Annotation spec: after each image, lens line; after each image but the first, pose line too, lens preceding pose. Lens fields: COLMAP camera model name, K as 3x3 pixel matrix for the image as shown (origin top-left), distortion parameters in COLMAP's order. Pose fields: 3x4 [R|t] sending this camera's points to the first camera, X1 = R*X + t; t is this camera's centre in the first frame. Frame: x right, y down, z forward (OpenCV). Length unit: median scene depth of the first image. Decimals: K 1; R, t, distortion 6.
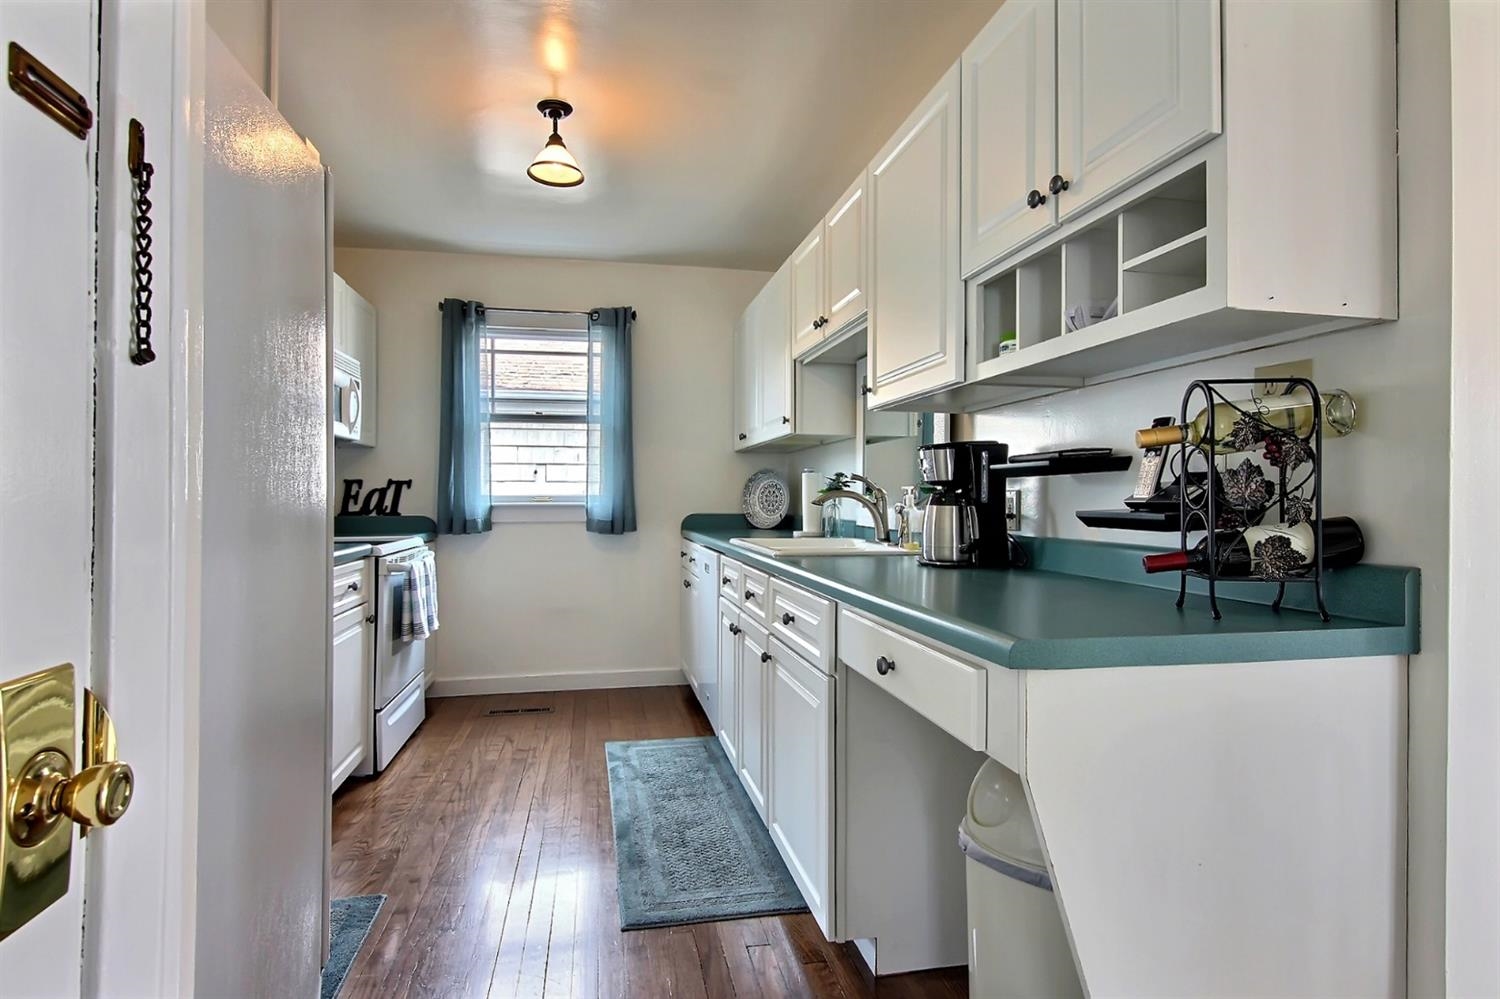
lens RADIAL K [[777.3, 0, 748.1], [0, 777.3, 482.0], [0, 0, 1]] dist [0.001791, 0.000194]
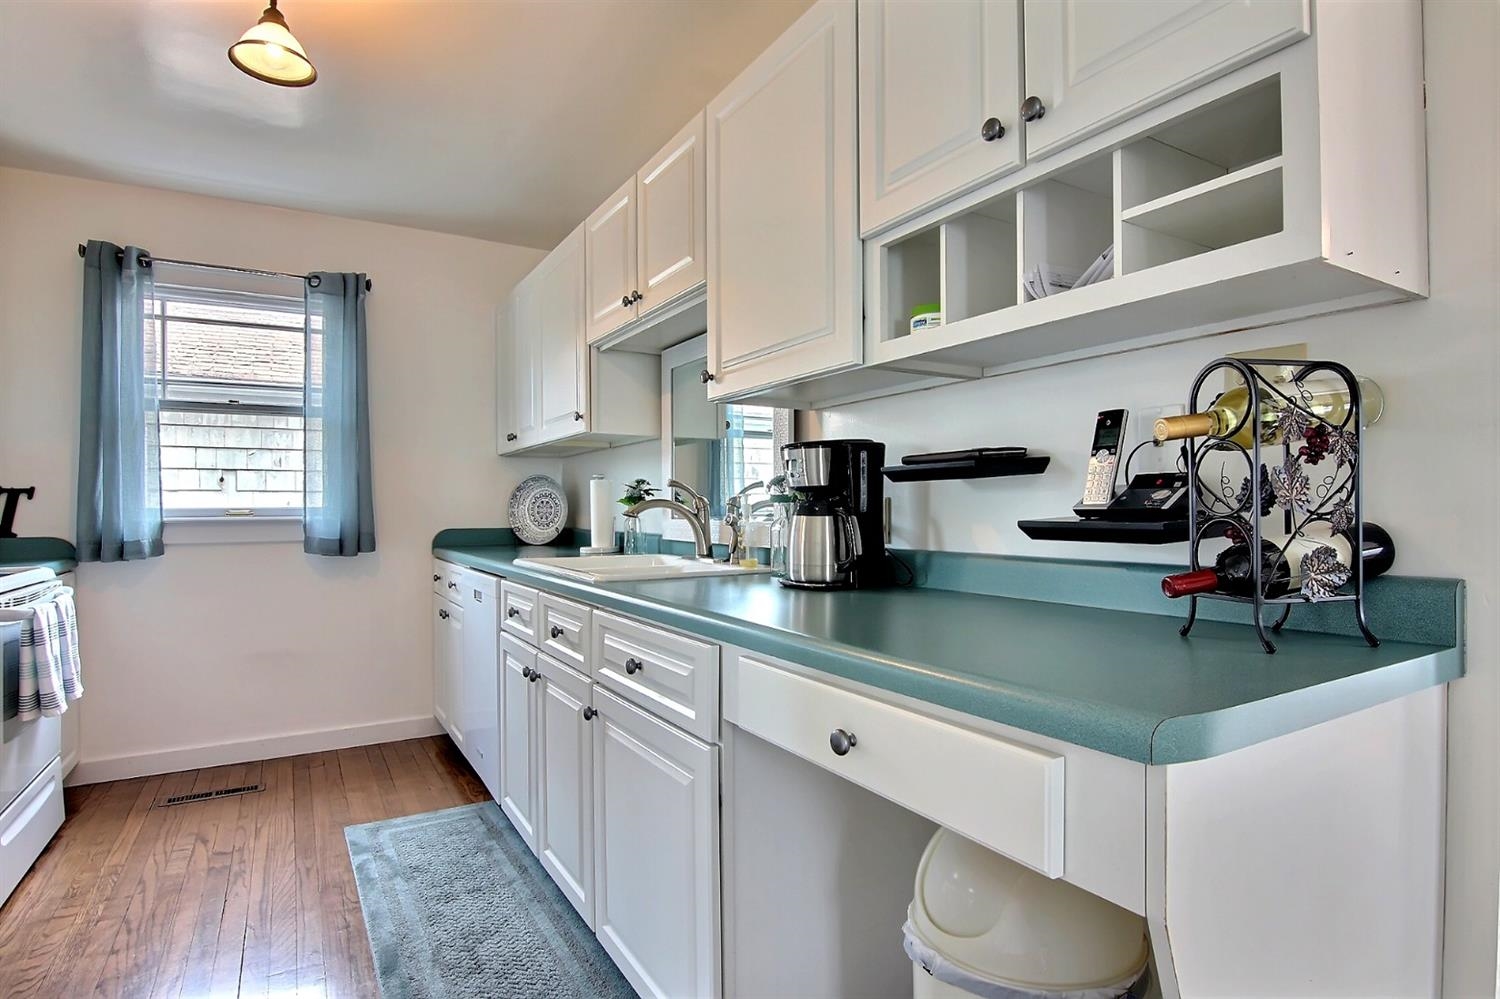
lens RADIAL K [[770.6, 0, 750.0], [0, 770.6, 499.5], [0, 0, 1]] dist [-0.001634, -0.021370]
pose [[0.941841, -0.003799, 0.336036, -0.066237], [0.000856, 0.999960, 0.008908, 0.003789], [-0.336057, -0.008102, 0.941807, 0.173802]]
